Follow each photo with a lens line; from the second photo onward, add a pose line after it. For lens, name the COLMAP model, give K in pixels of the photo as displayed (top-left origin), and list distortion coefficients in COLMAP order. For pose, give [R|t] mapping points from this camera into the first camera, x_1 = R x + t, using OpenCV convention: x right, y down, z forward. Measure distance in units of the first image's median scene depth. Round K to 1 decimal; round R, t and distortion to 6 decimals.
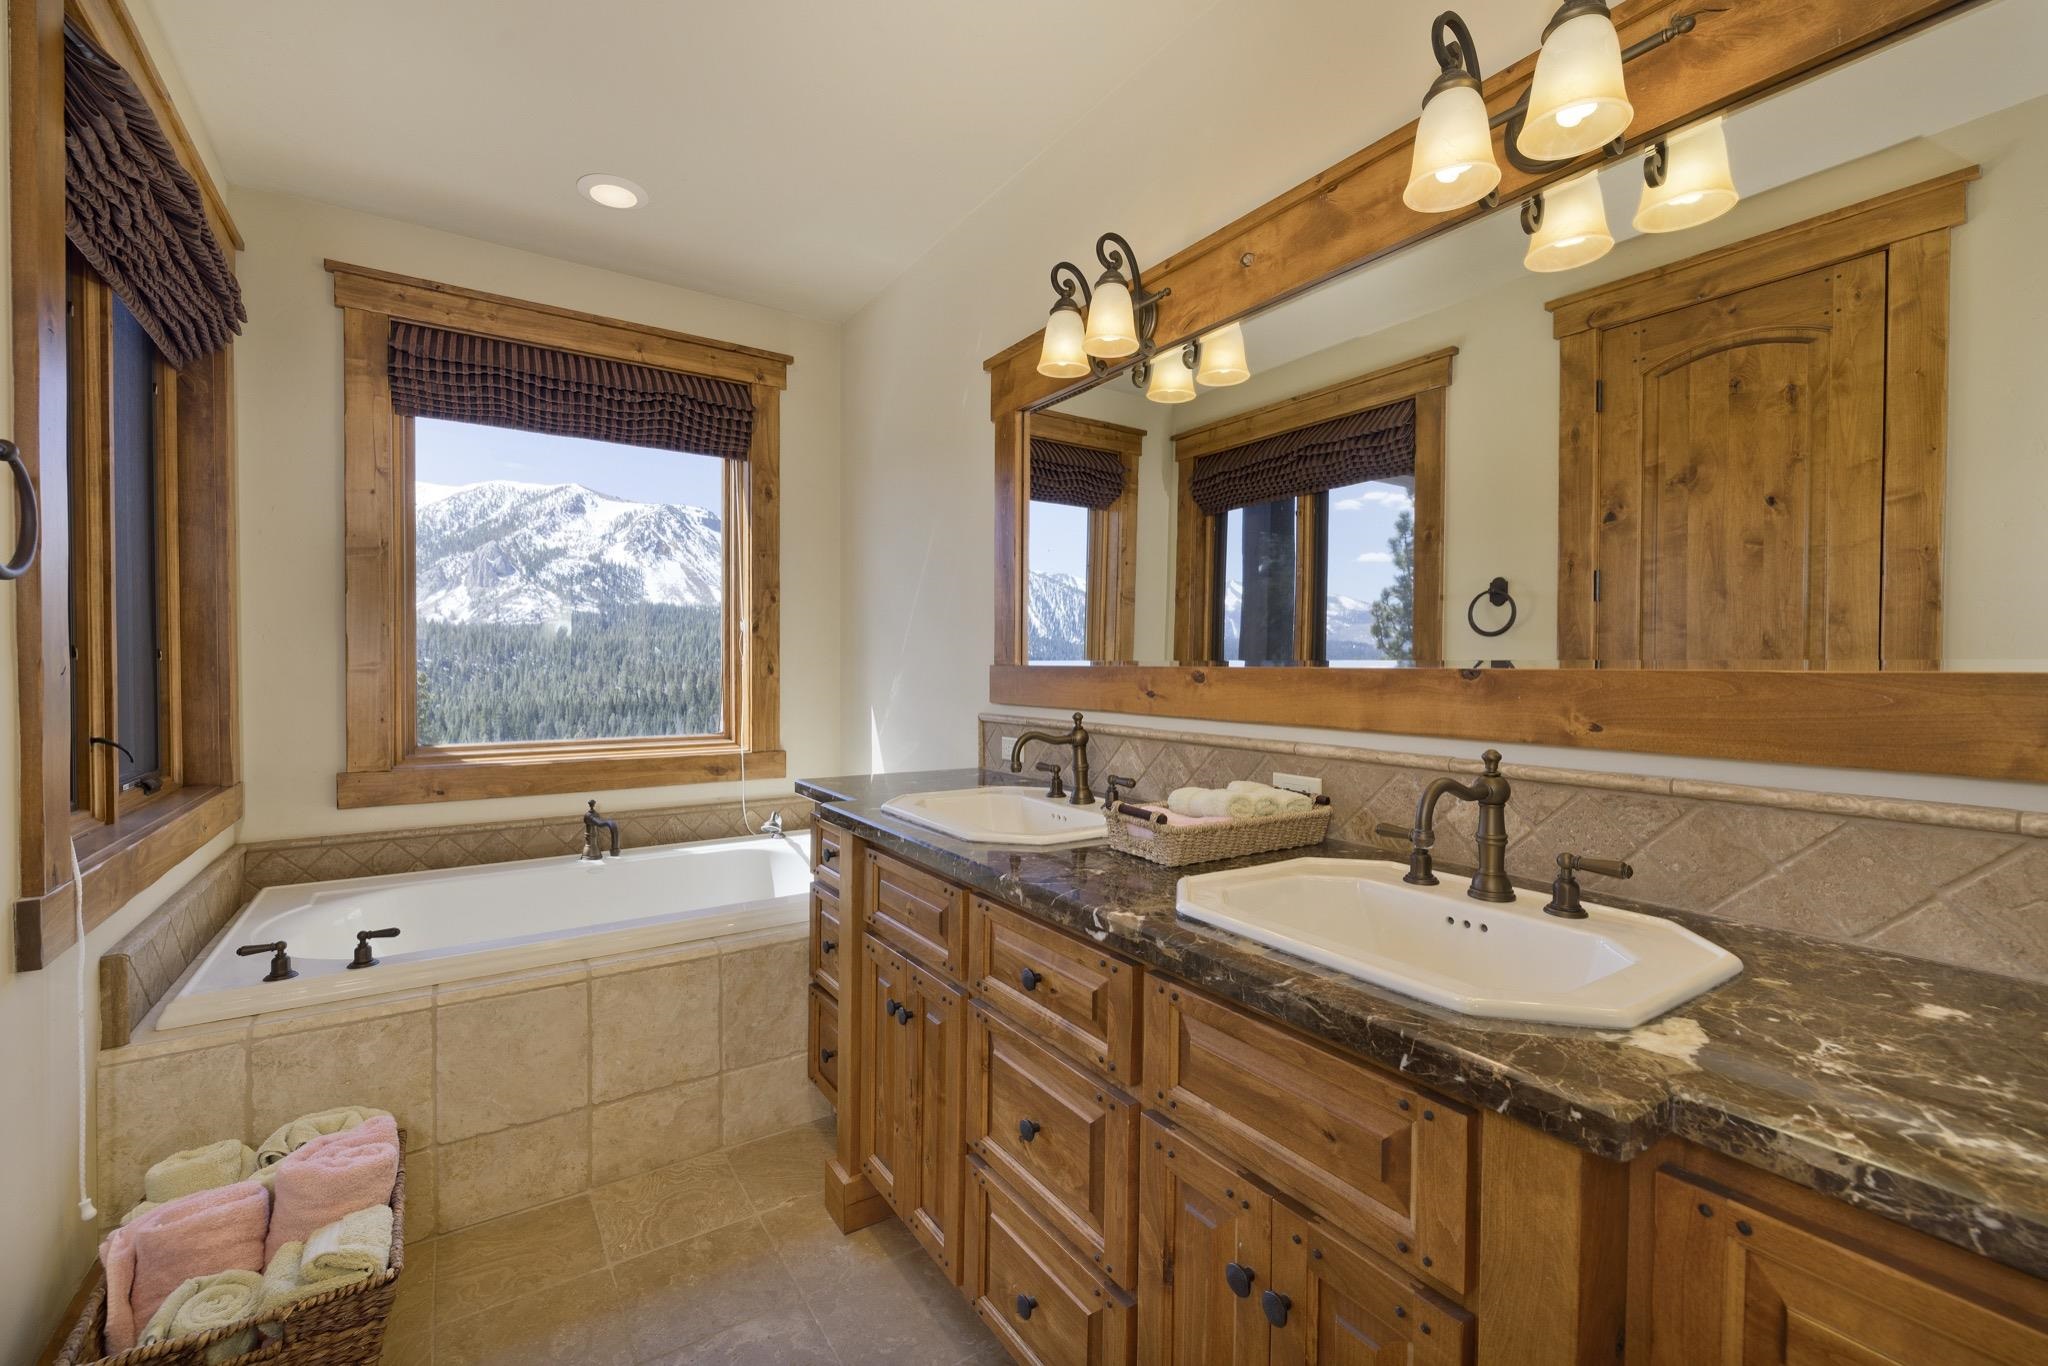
lens RADIAL K [[864.2, 0, 1008.9], [0, 864.2, 677.1], [0, 0, 1]] dist [-0.003865, -0.000704]
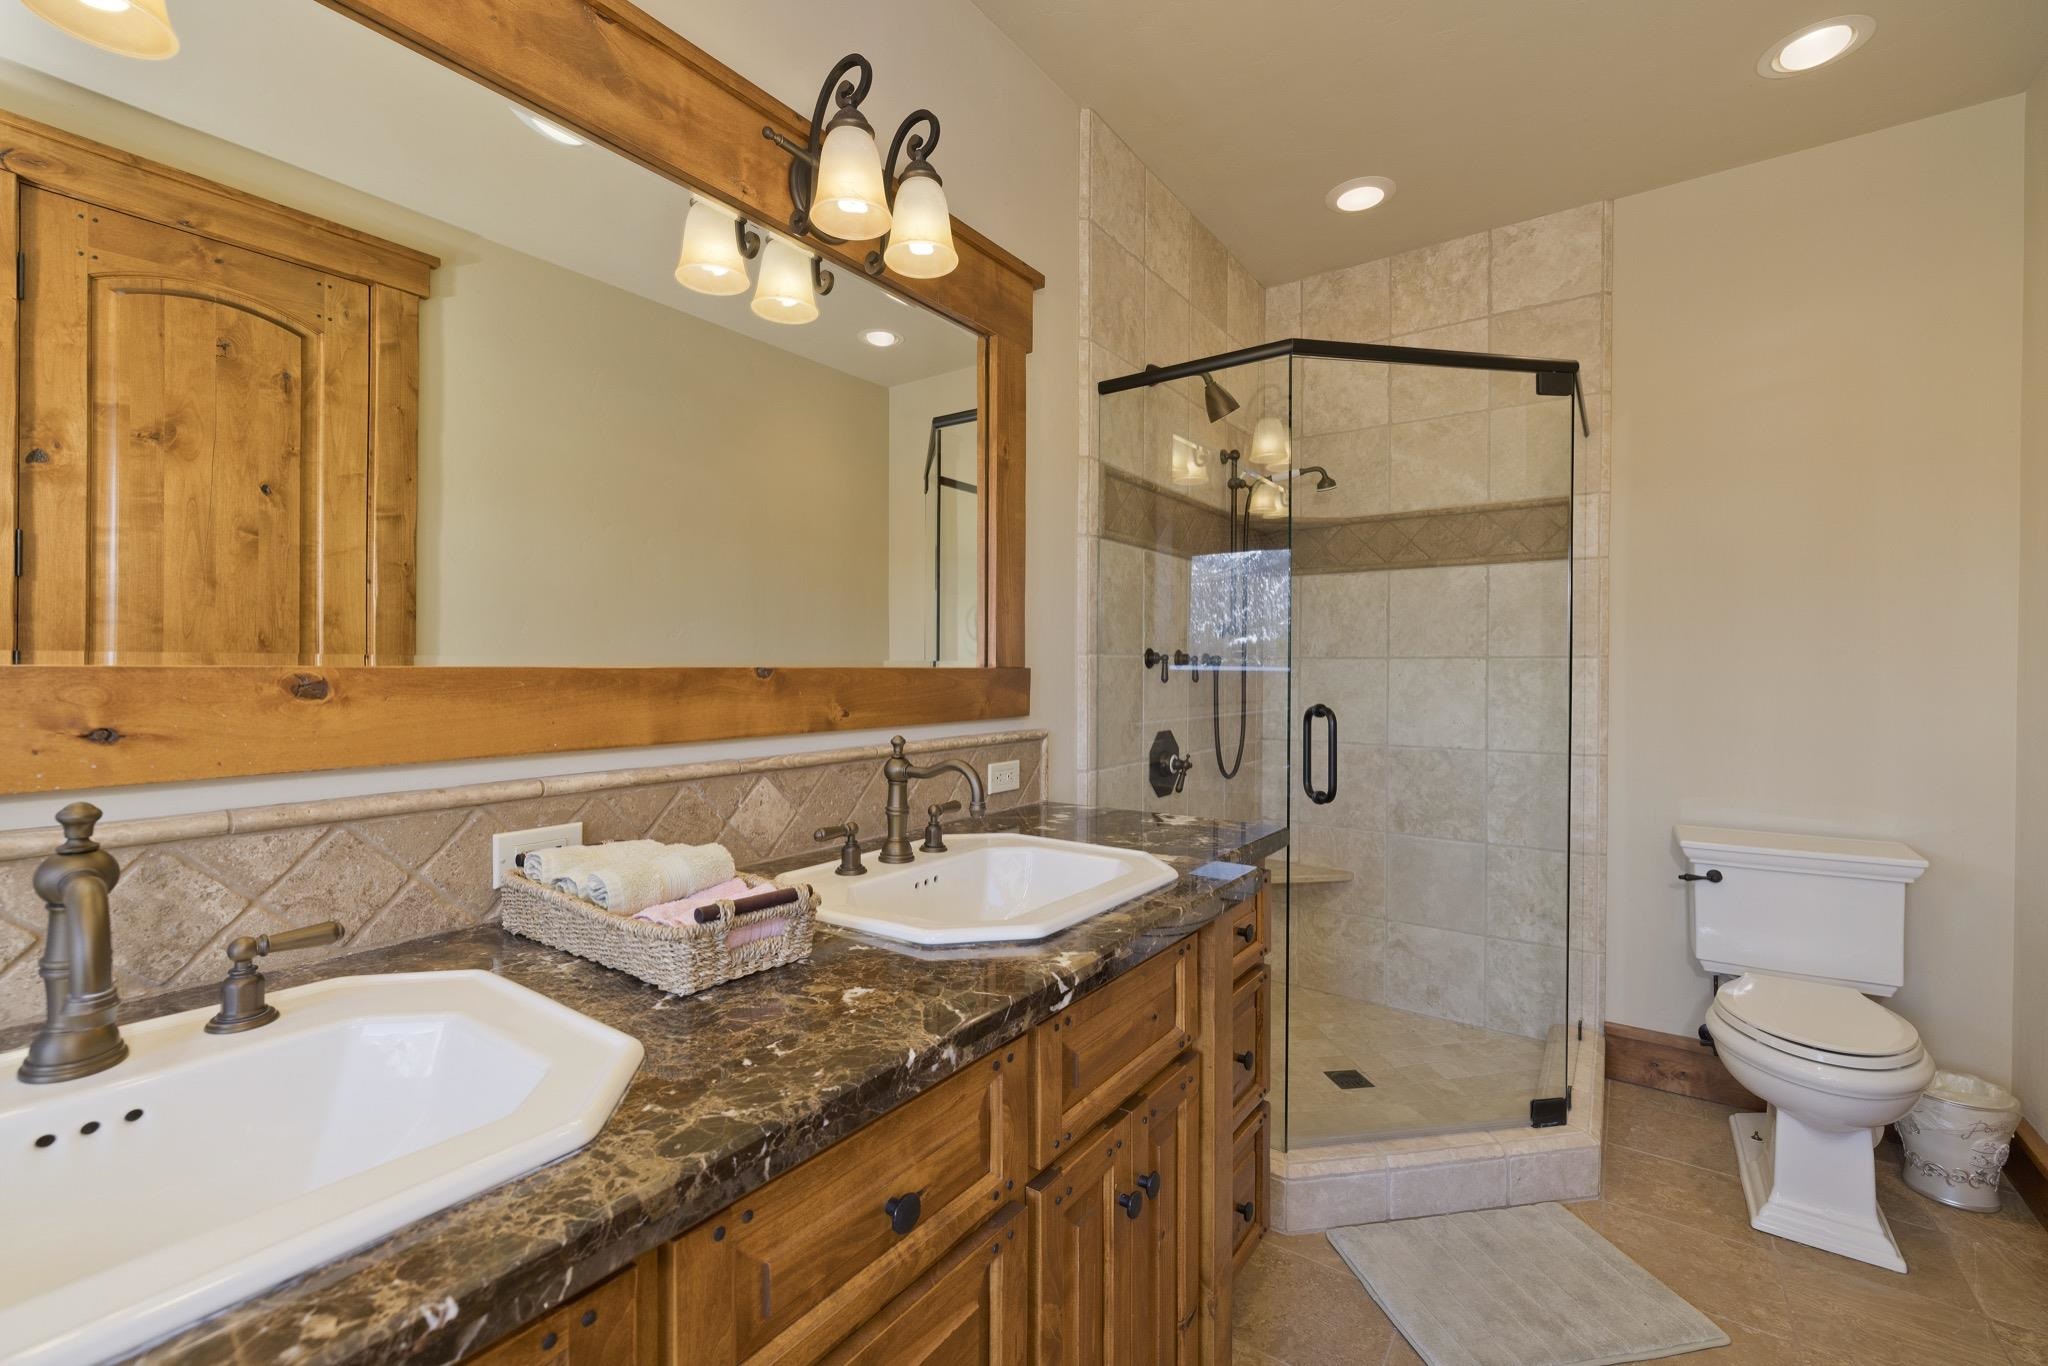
lens RADIAL K [[864.2, 0, 1019.2], [0, 864.2, 667.3], [0, 0, 1]] dist [-0.003865, -0.000704]
pose [[-0.362755, 0.000254, 0.931884, -0.287704], [0.016895, 0.999837, 0.006304, -0.005709], [-0.931731, 0.018031, -0.362701, 0.616070]]
